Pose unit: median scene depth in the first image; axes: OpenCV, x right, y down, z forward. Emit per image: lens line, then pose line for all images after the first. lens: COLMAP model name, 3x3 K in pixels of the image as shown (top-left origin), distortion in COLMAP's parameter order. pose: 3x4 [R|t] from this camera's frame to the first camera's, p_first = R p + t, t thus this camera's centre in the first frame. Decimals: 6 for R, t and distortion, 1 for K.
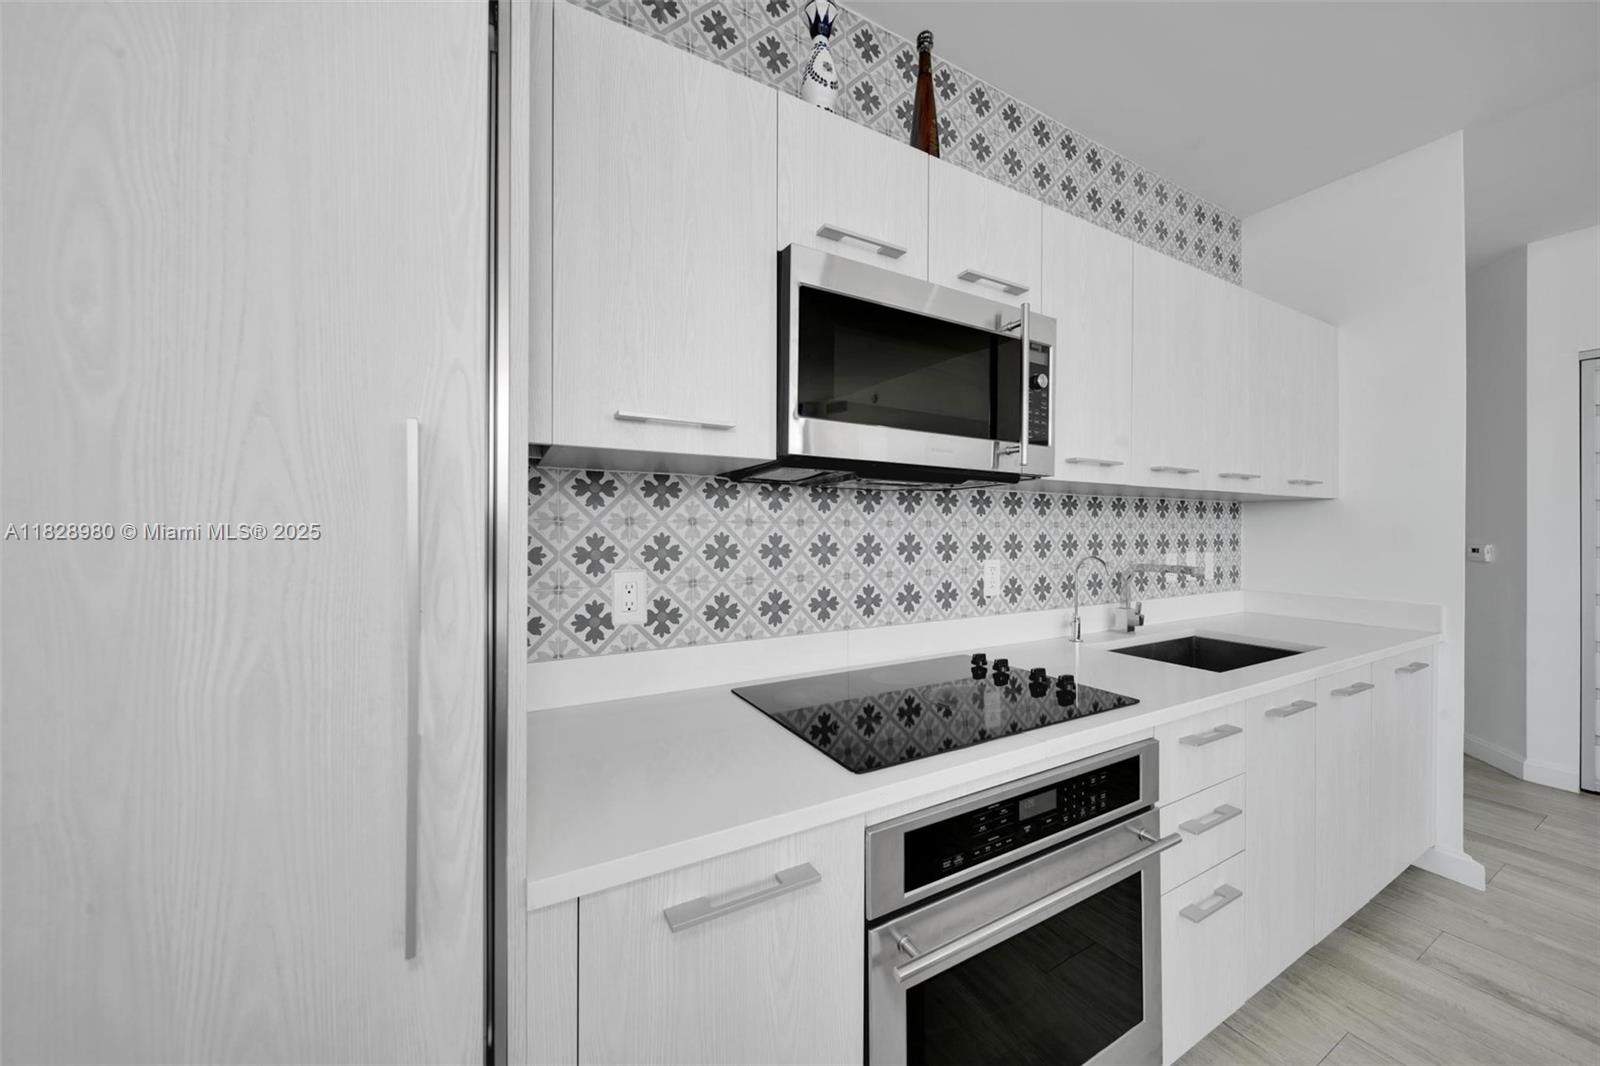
lens RADIAL K [[559.9, 0, 804.3], [0, 559.9, 529.0], [0, 0, 1]] dist [0.000038, -0.001702]
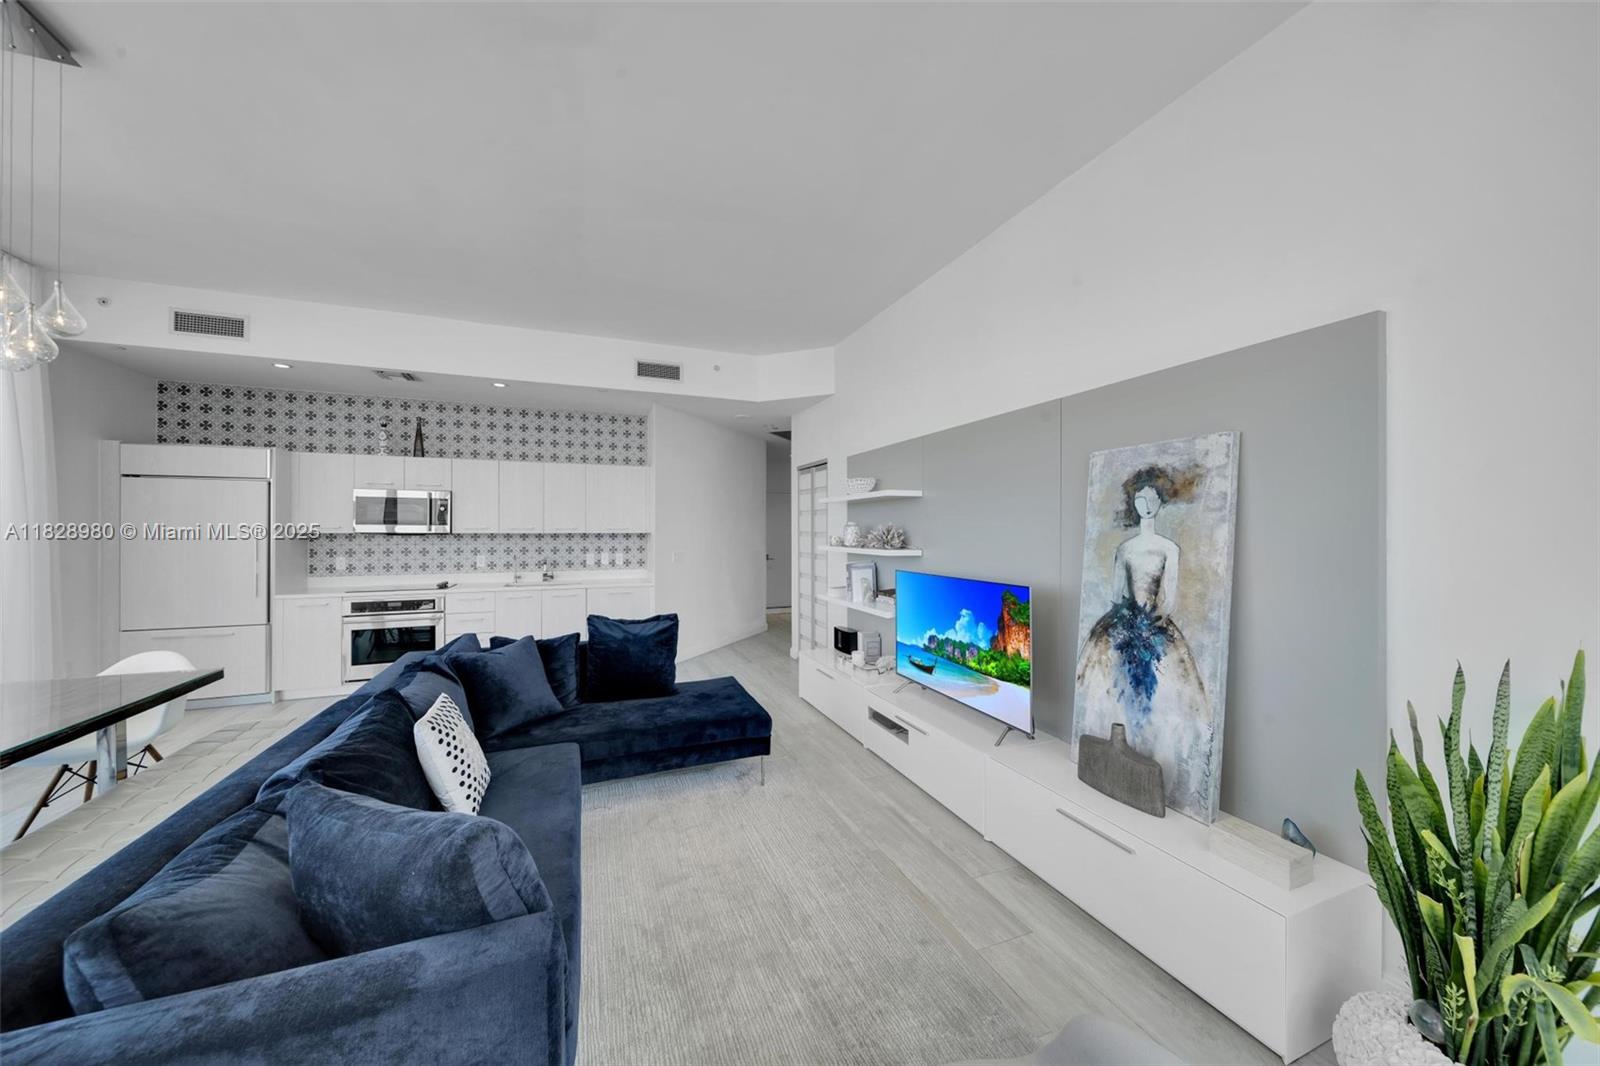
lens RADIAL K [[559.9, 0, 804.3], [0, 559.9, 529.0], [0, 0, 1]] dist [0.000038, -0.001702]
pose [[0.991931, -0.001329, -0.126771, 3.128206], [0.001417, 0.999999, 0.000605, -0.113900], [0.126770, -0.000780, 0.991932, -2.320065]]
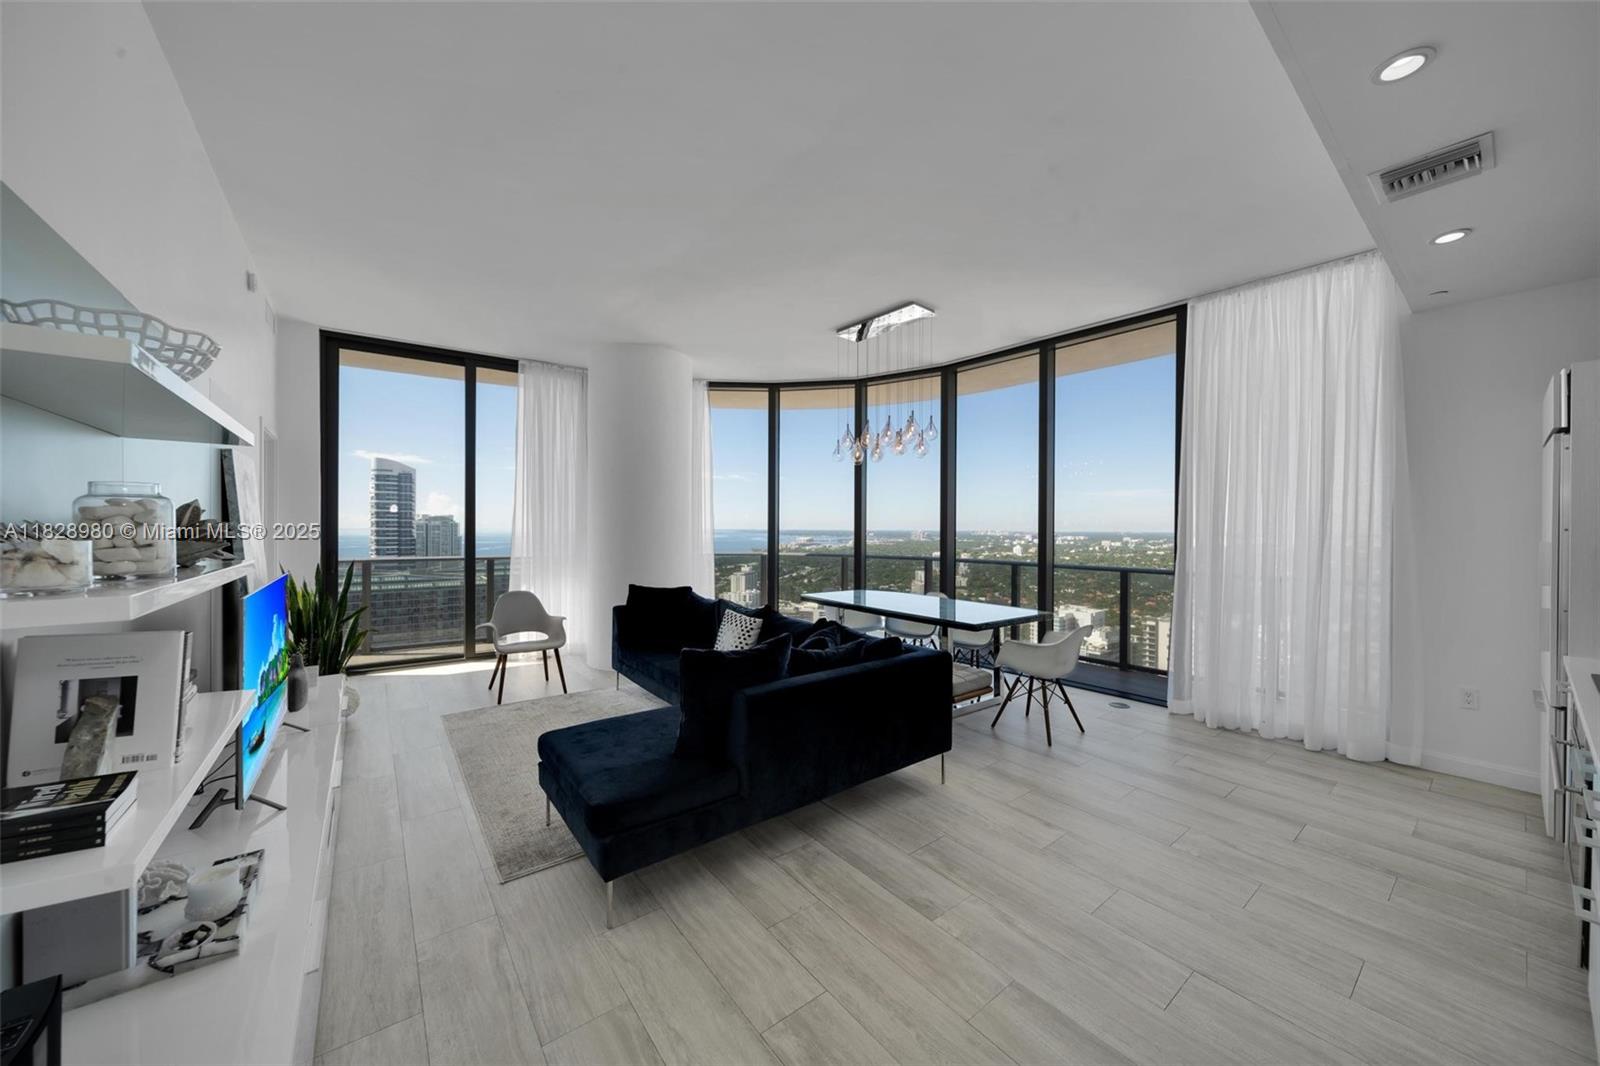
lens RADIAL K [[559.9, 0, 804.3], [0, 559.9, 529.0], [0, 0, 1]] dist [0.000038, -0.001702]
pose [[-0.988471, -0.006246, -0.151285, 2.176348], [-0.006310, 0.999980, -0.000056, -0.088769], [0.151282, 0.000899, -0.988490, 1.638554]]
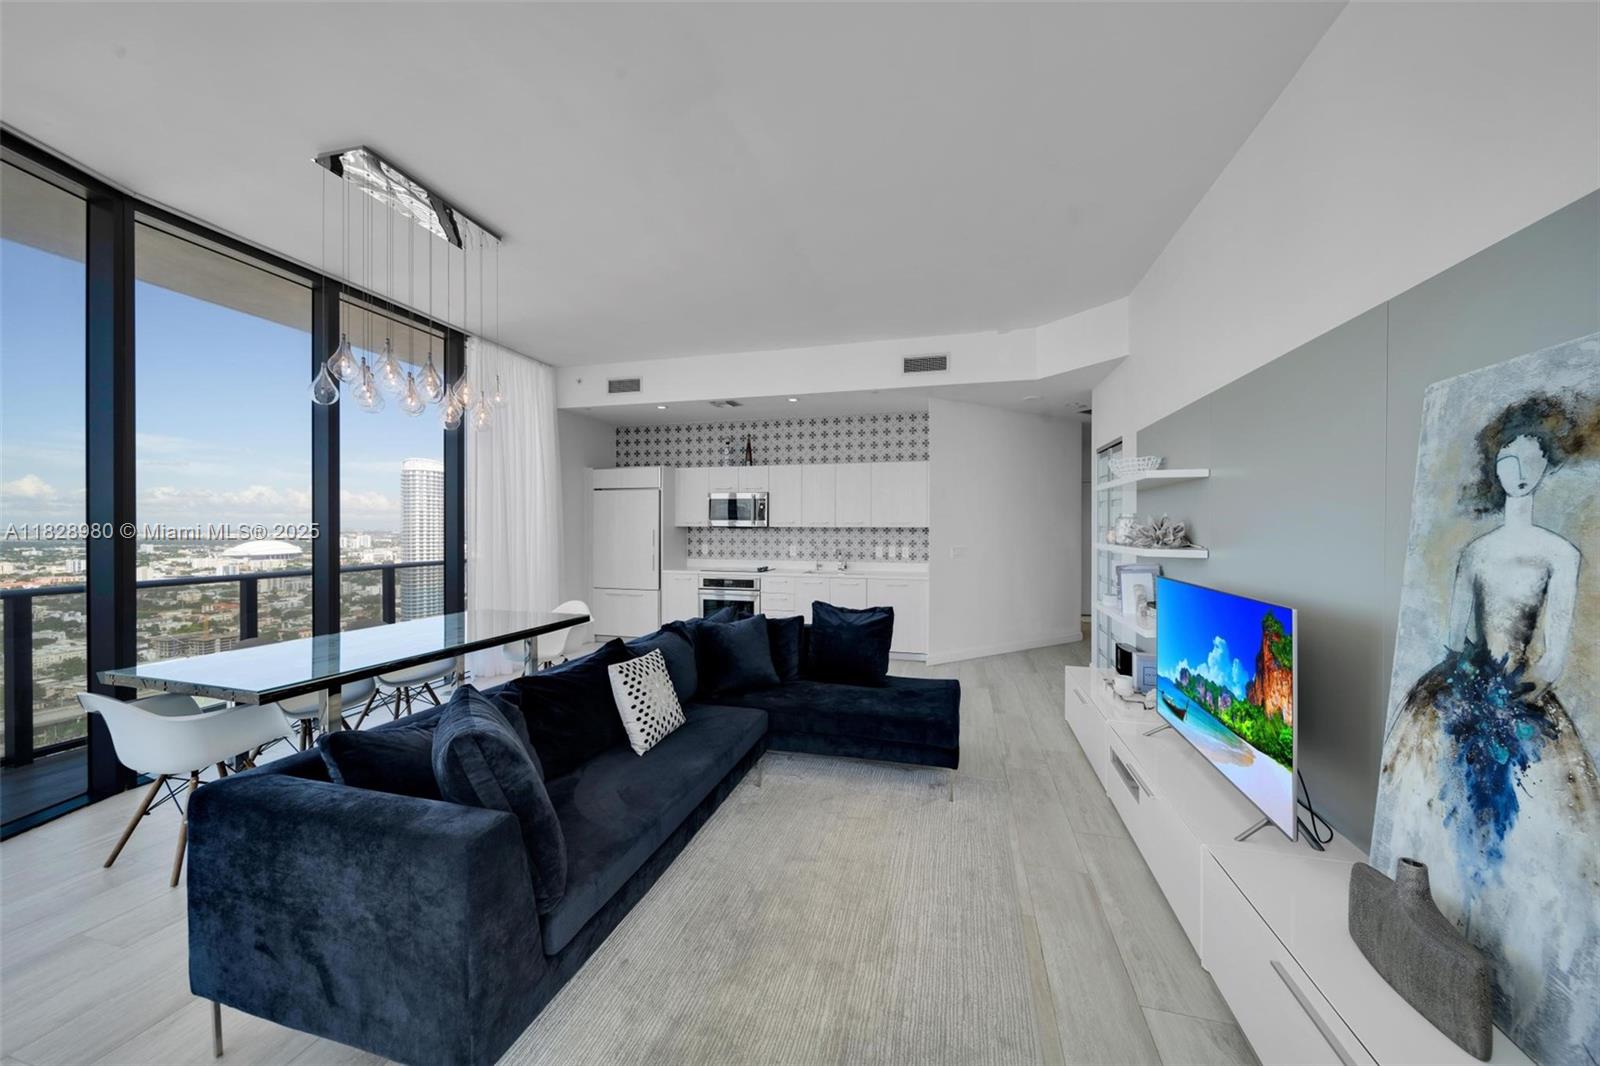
lens RADIAL K [[559.9, 0, 804.3], [0, 559.9, 529.0], [0, 0, 1]] dist [0.000038, -0.001702]
pose [[0.715144, 0.003981, -0.698966, 3.690808], [0.000796, 0.999978, 0.006509, -0.099475], [0.698977, -0.005212, 0.715126, -1.977128]]
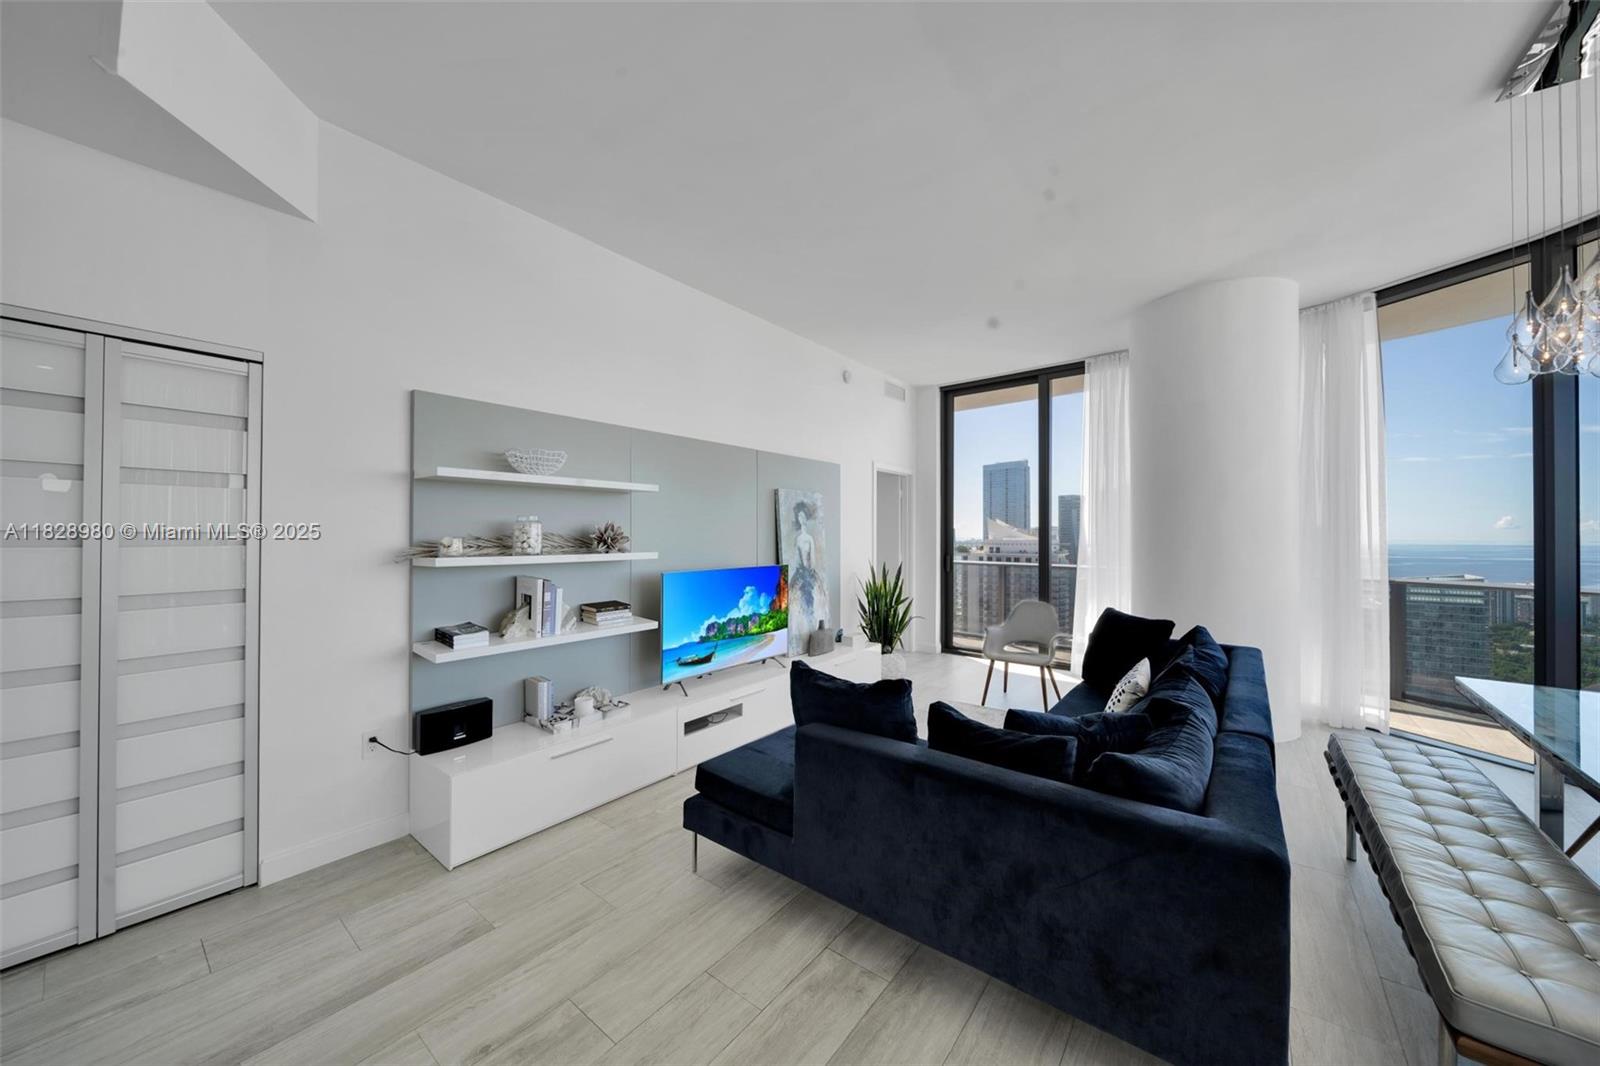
lens RADIAL K [[559.0, 0, 802.6], [0, 559.0, 529.8], [0, 0, 1]] dist [-0.001499, -0.000822]
pose [[-0.392369, 0.002507, 0.919805, 0.854699], [-0.006710, 0.999962, -0.005587, -0.098980], [-0.919784, -0.008364, -0.392337, 0.608344]]
